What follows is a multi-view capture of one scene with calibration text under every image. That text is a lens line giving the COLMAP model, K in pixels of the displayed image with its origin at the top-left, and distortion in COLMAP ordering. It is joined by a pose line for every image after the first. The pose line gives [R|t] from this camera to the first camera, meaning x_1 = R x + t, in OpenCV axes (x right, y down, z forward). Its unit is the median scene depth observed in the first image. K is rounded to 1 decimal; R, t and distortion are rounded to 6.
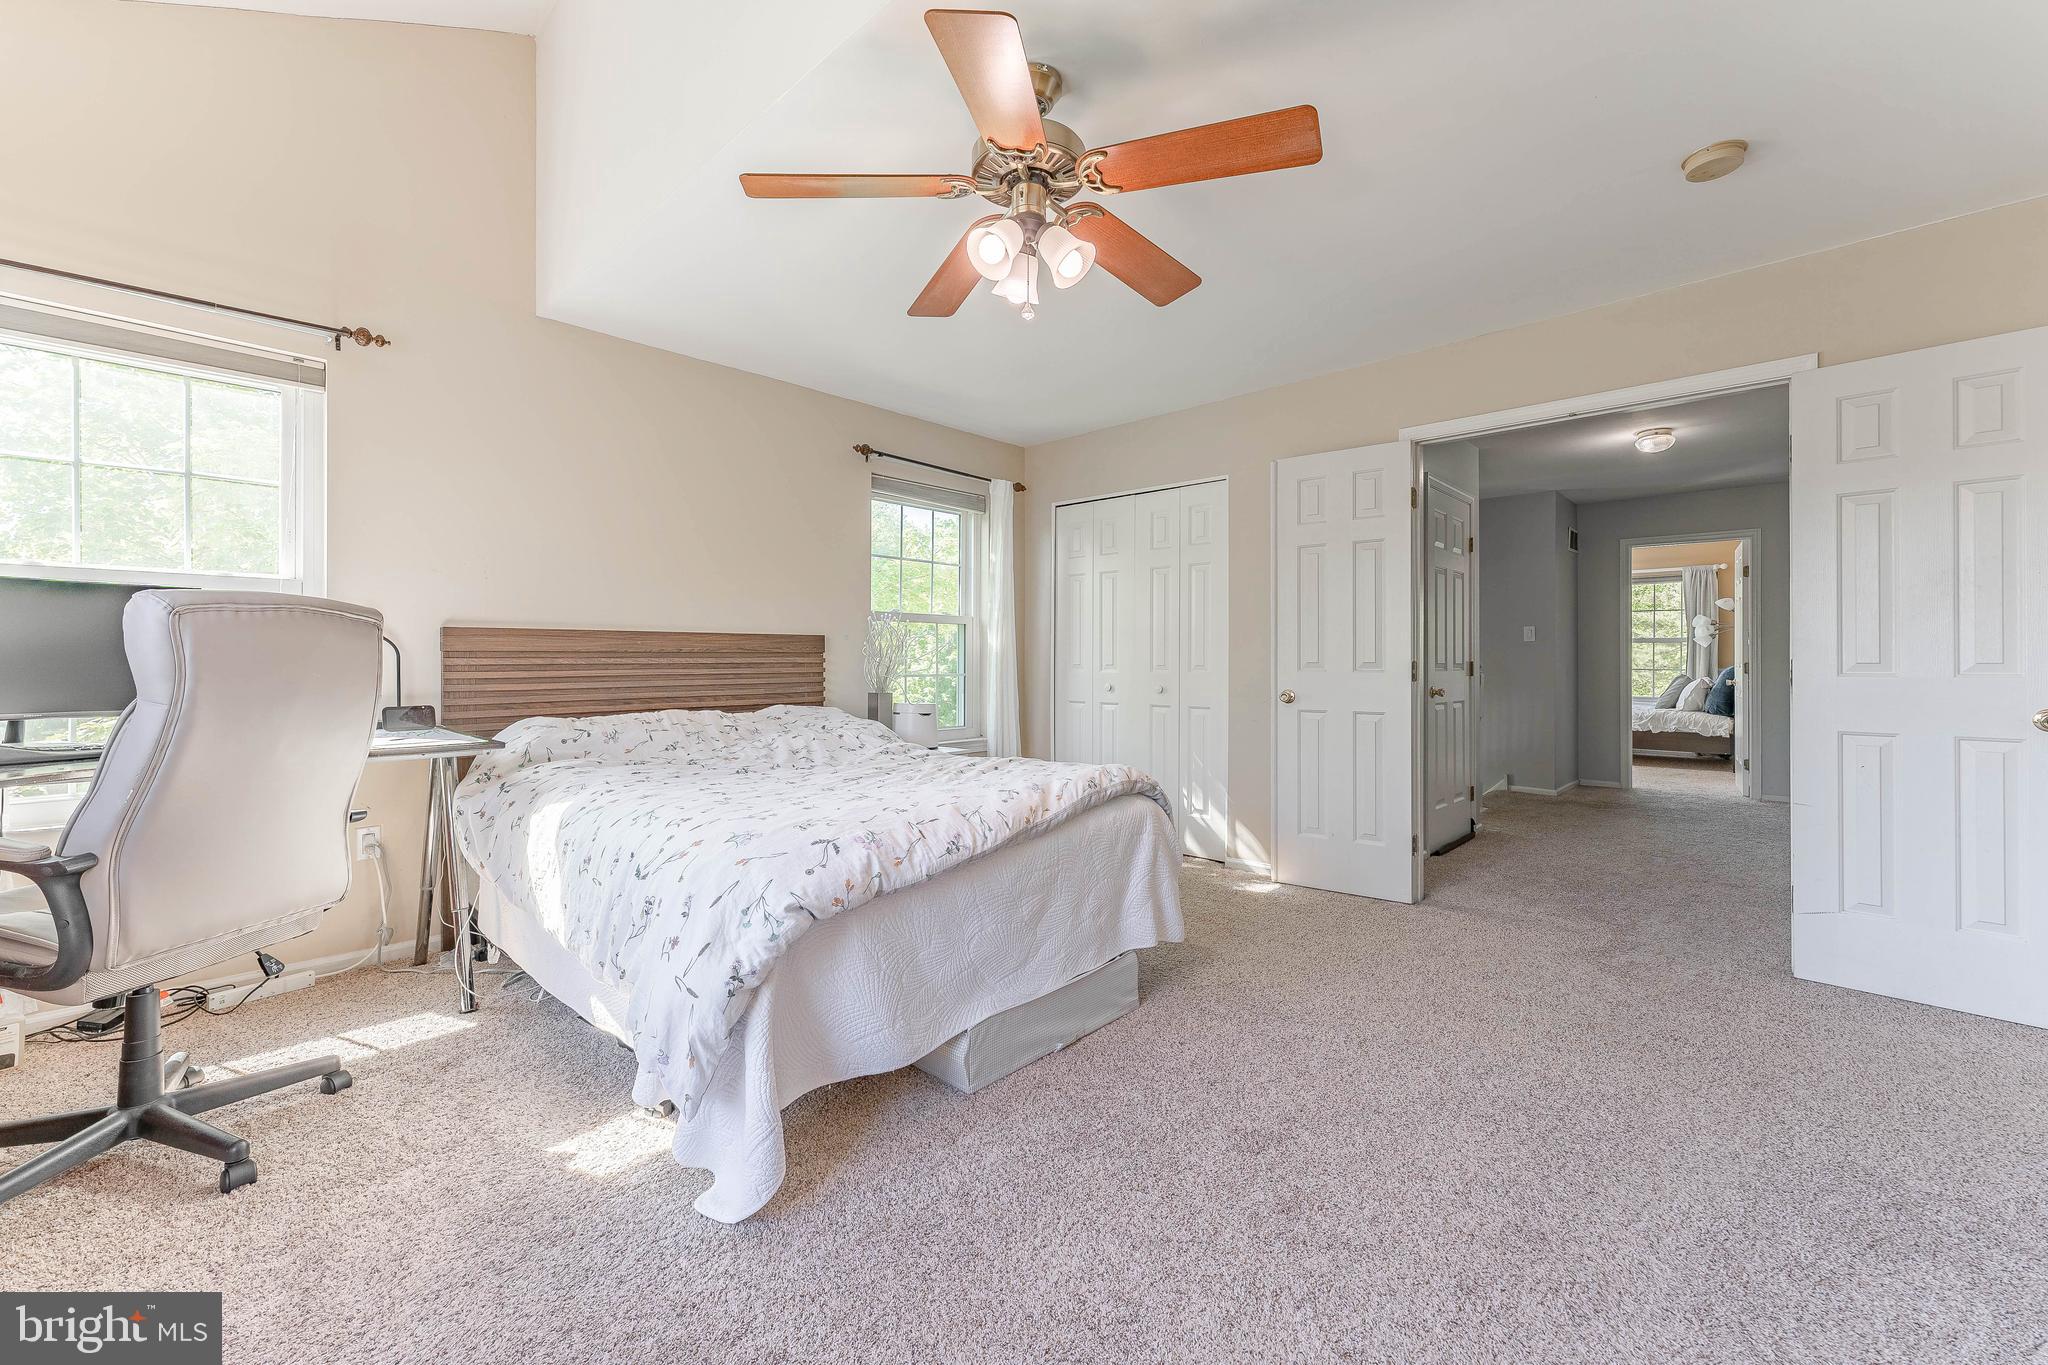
lens RADIAL K [[831.5, 0, 1027.7], [0, 831.5, 671.1], [0, 0, 1]] dist [0.003541, -0.002574]
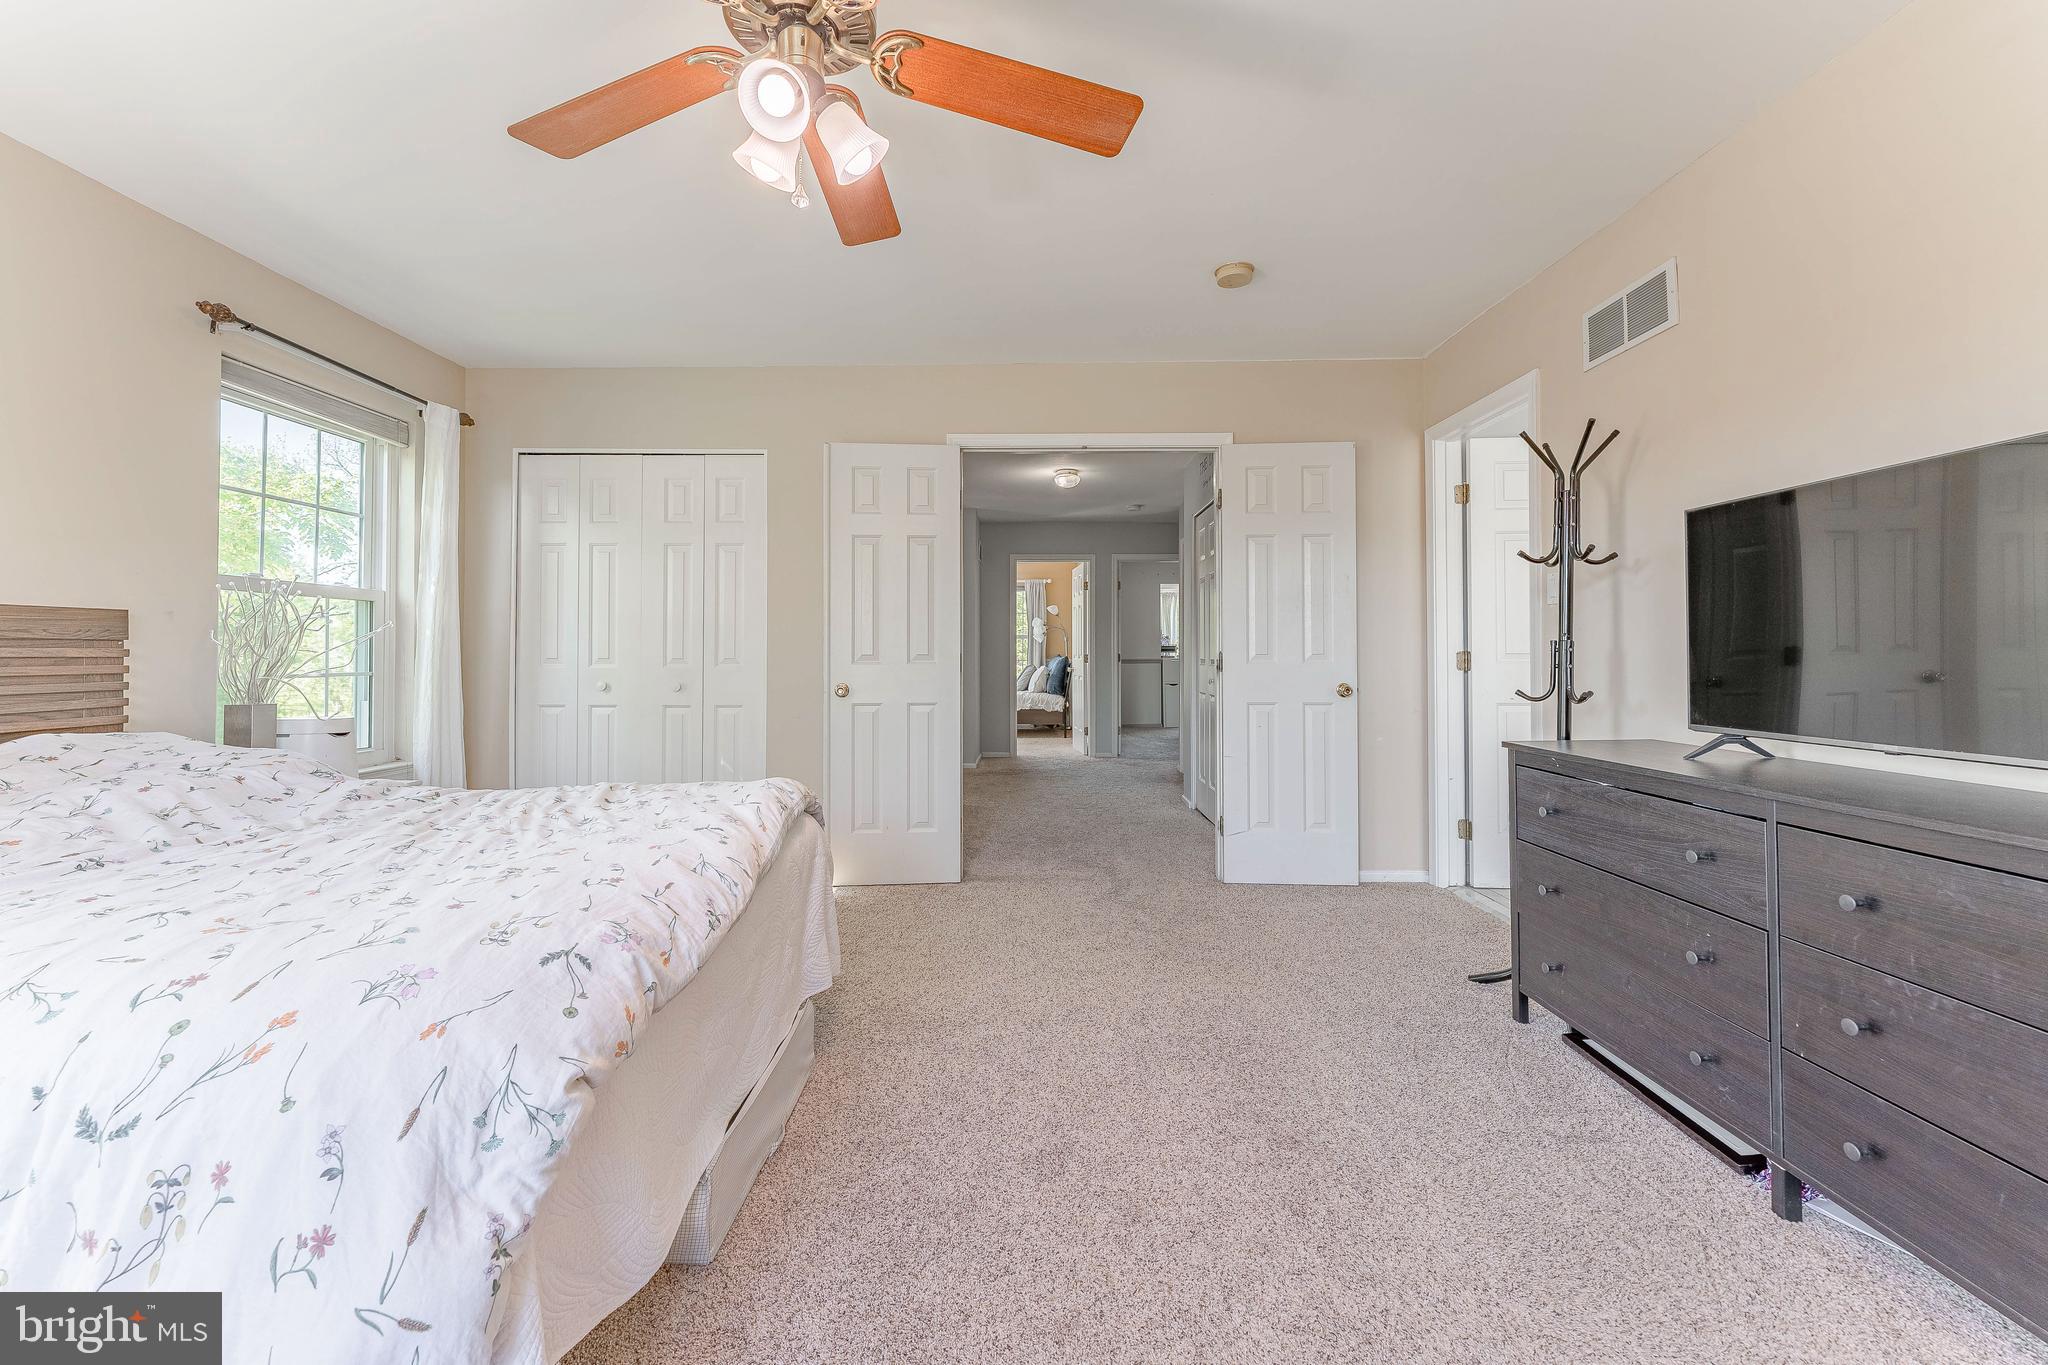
lens RADIAL K [[831.5, 0, 1012.4], [0, 831.5, 652.0], [0, 0, 1]] dist [0.003541, -0.002574]
pose [[0.737520, 0.000157, 0.675325, -0.180200], [0.009692, 0.999895, -0.010817, -0.001249], [-0.675255, 0.014523, 0.737441, 0.148507]]
